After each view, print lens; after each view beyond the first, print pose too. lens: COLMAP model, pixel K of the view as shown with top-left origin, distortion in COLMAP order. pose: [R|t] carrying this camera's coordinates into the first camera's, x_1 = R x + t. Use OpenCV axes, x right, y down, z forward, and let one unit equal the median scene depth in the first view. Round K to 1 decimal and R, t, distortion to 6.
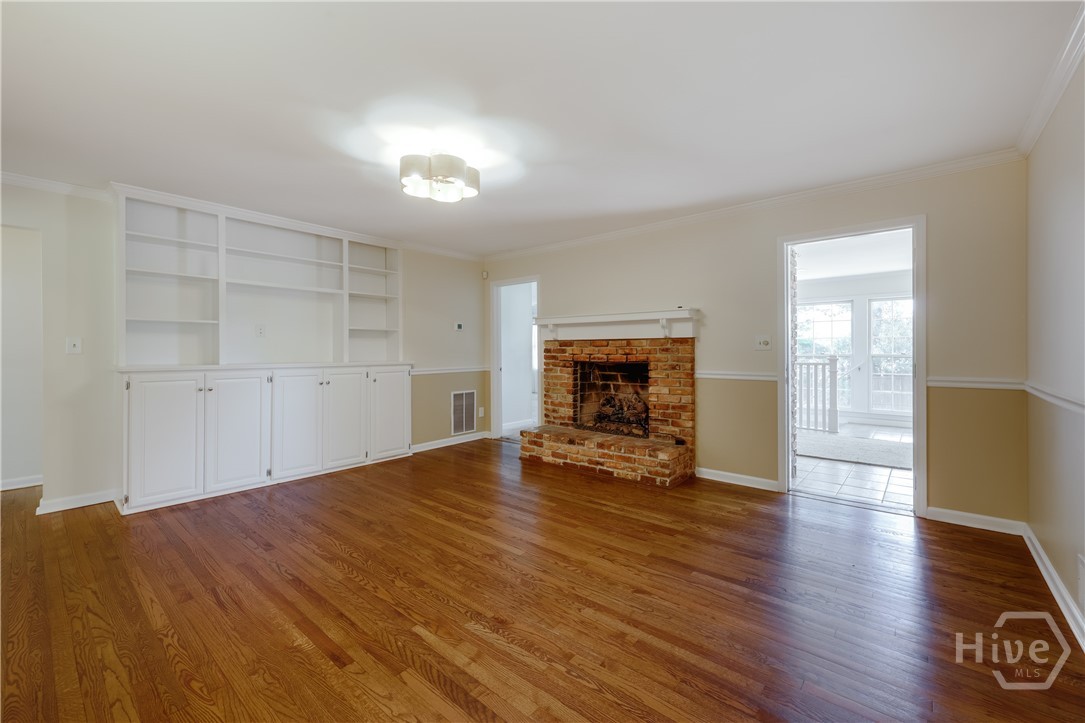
lens RADIAL K [[477.8, 0, 554.2], [0, 477.8, 350.6], [0, 0, 1]] dist [0.000448, -0.000250]
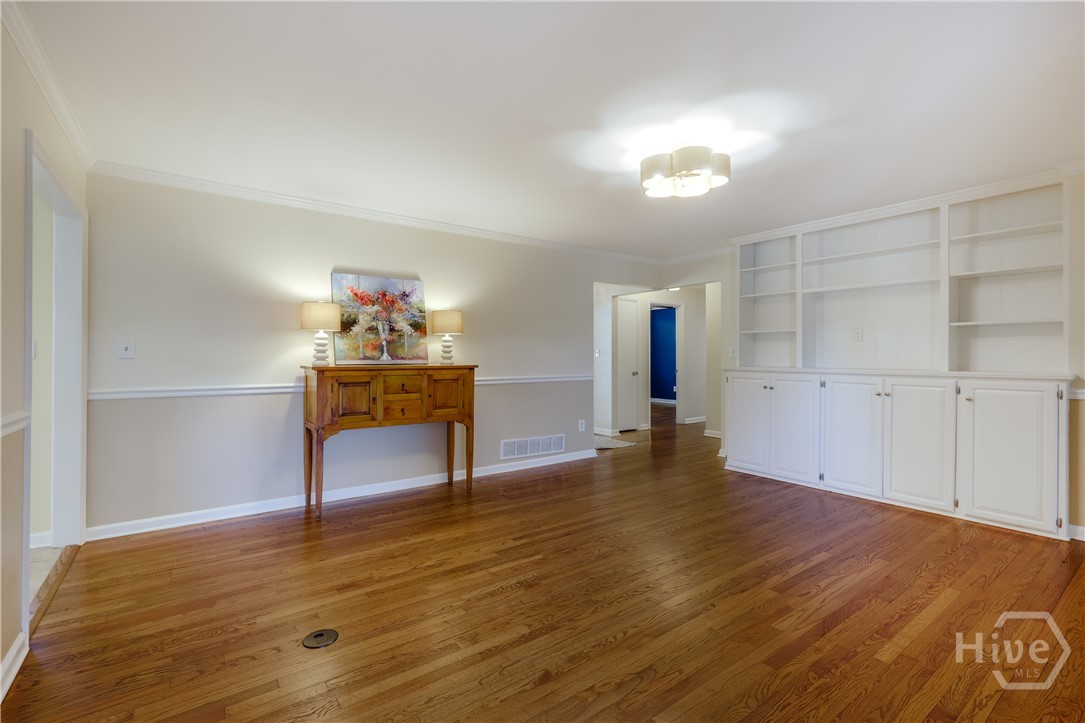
lens RADIAL K [[431.8, 0, 498.3], [0, 431.8, 354.0], [0, 0, 1]] dist [-0.000390, 0.000081]
pose [[-0.289004, -0.000274, -0.957328, 0.472533], [0.000113, 1.000000, -0.000320, -0.002239], [0.957328, -0.000201, -0.289004, 0.623353]]
